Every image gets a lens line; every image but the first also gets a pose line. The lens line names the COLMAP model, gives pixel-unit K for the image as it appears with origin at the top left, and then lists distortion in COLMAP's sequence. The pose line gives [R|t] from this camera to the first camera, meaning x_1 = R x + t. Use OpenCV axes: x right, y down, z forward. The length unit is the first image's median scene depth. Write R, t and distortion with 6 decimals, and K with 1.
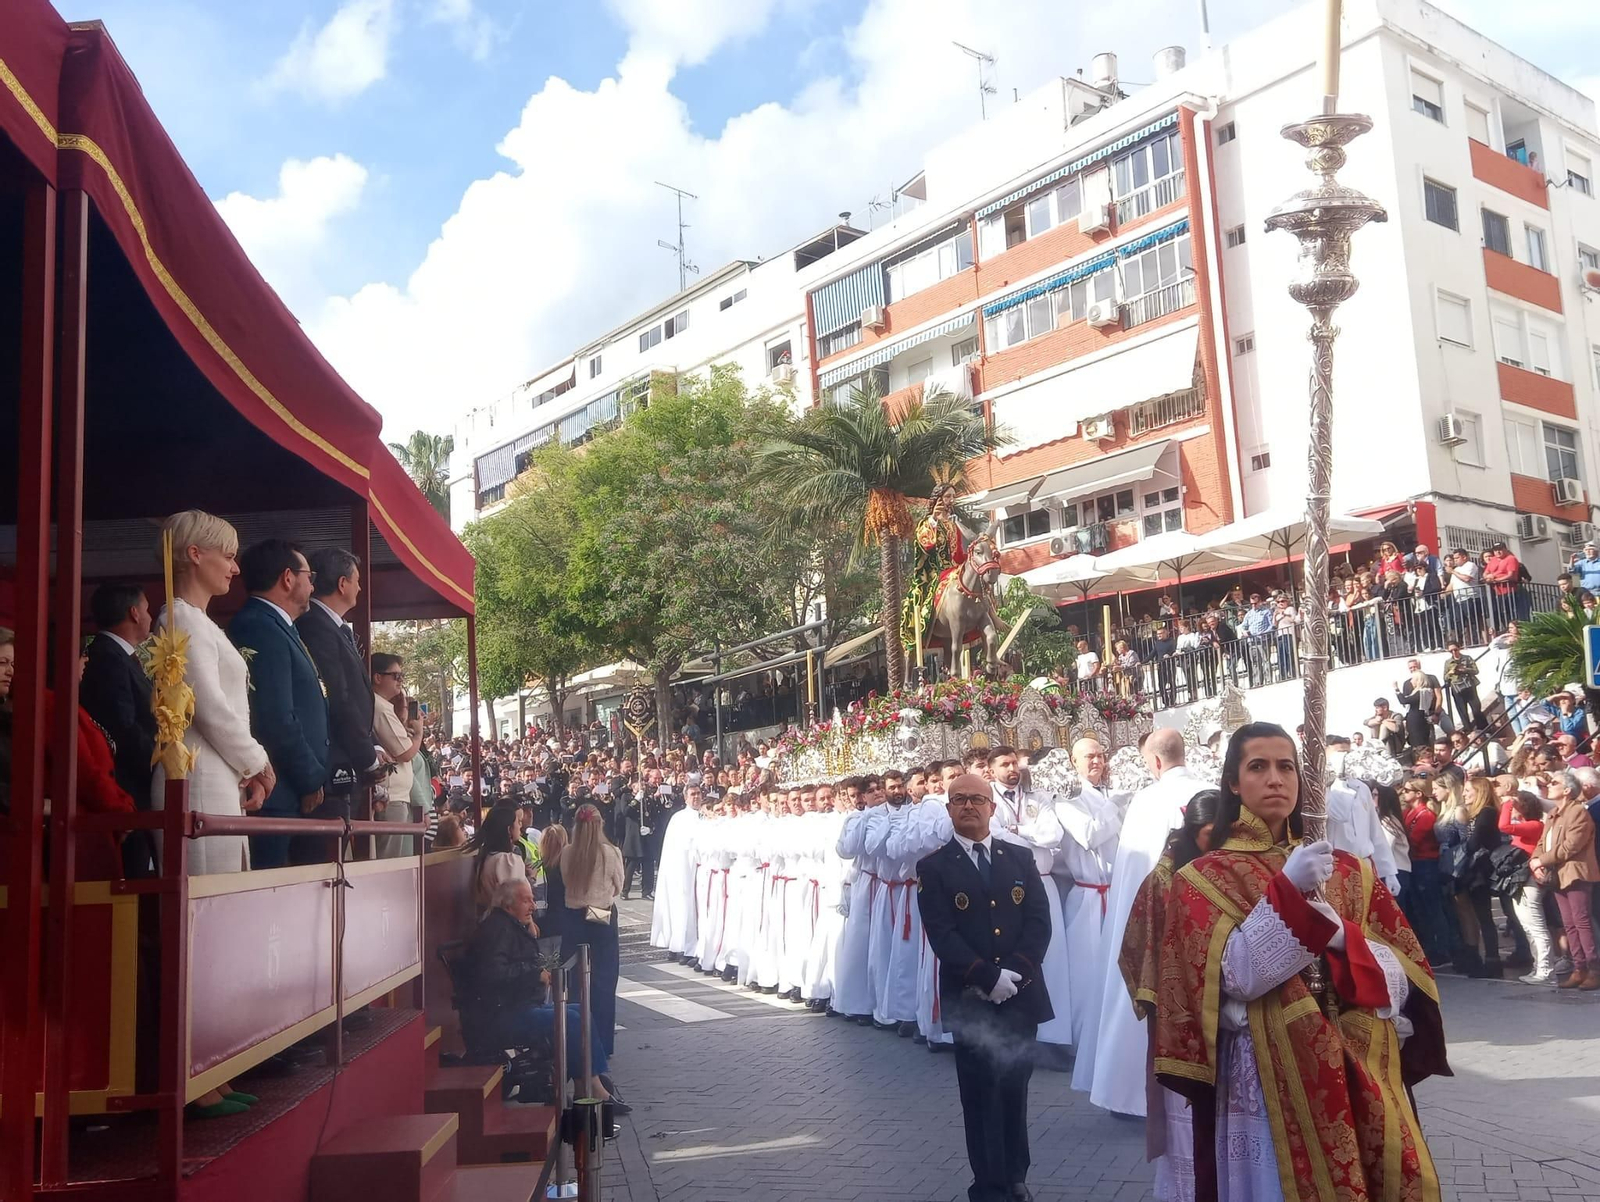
lens RADIAL K [[1213.8, 0, 798.1], [0, 1213.8, 609.5], [0, 0, 1]] dist [0.071110, -0.086775]
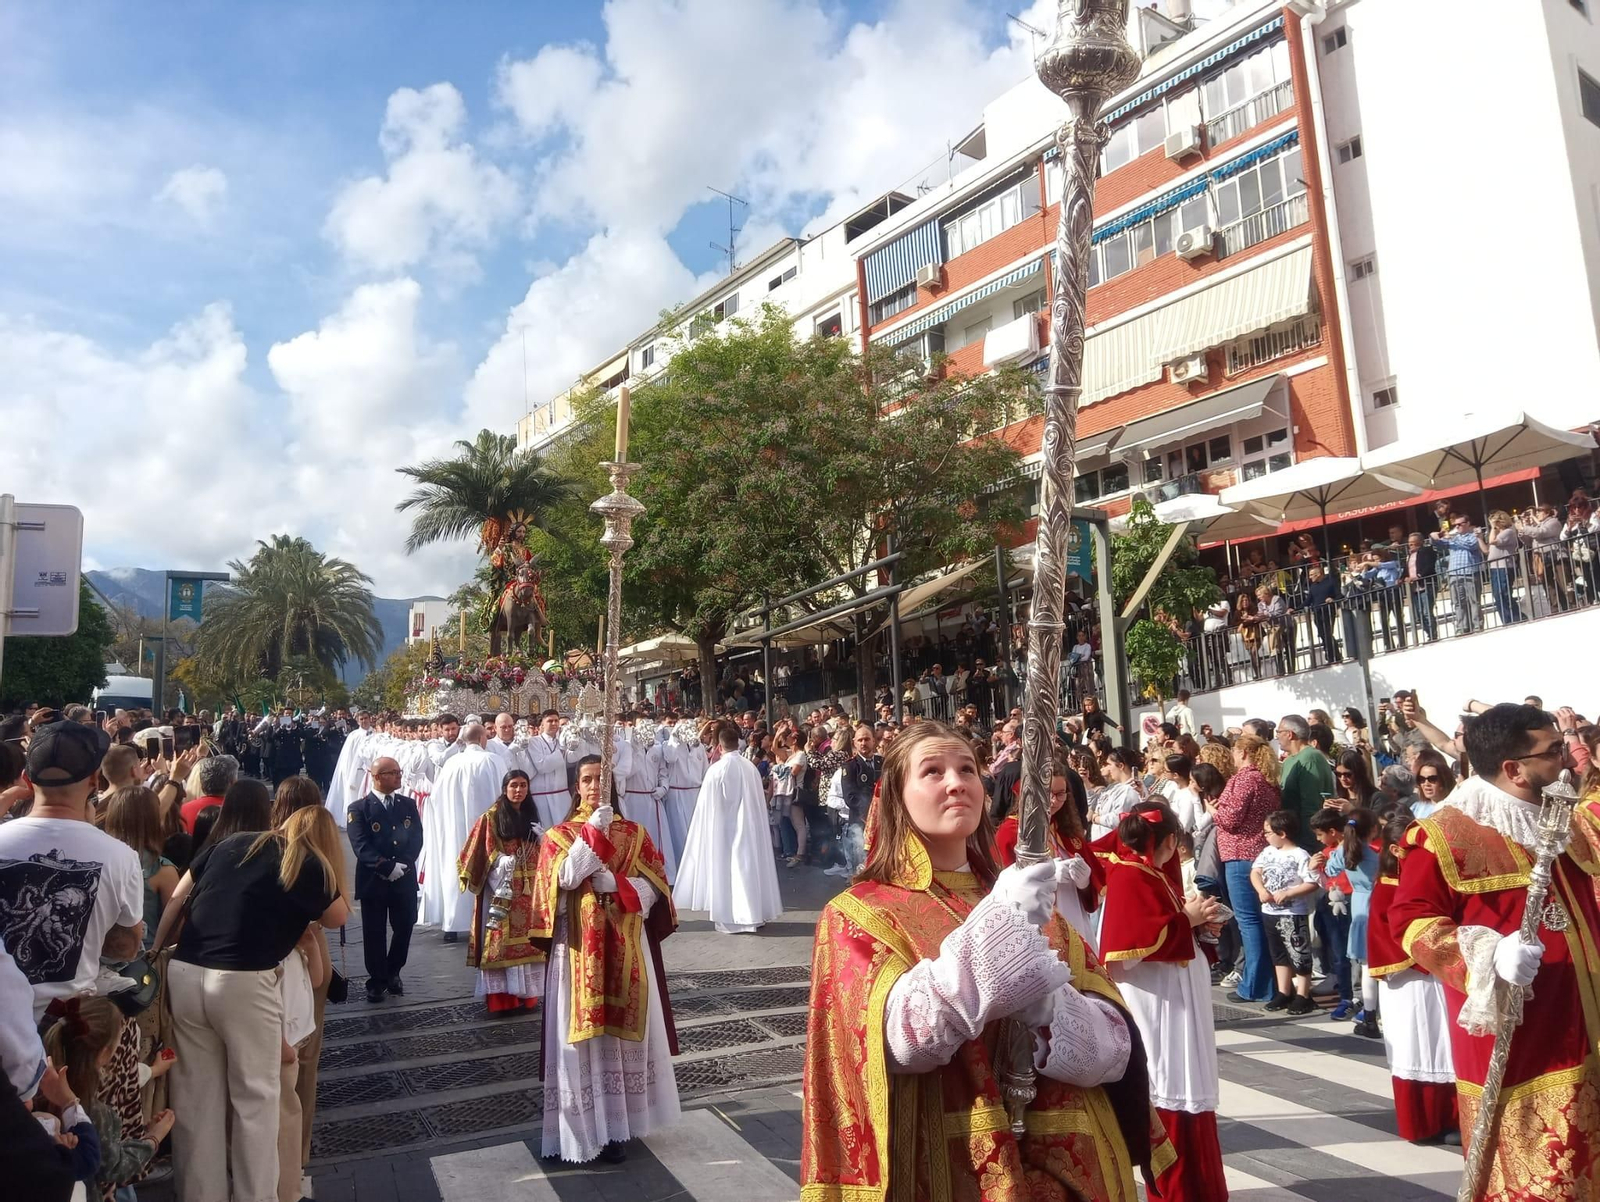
lens RADIAL K [[1106.0, 0, 818.3], [0, 1106.0, 599.2], [0, 0, 1]] dist [0.062309, 0.000182]
pose [[0.999842, 0.005663, -0.016873, -0.012850], [-0.005769, 0.999964, -0.006256, 0.027797], [0.016837, 0.006352, 0.999838, 0.165228]]
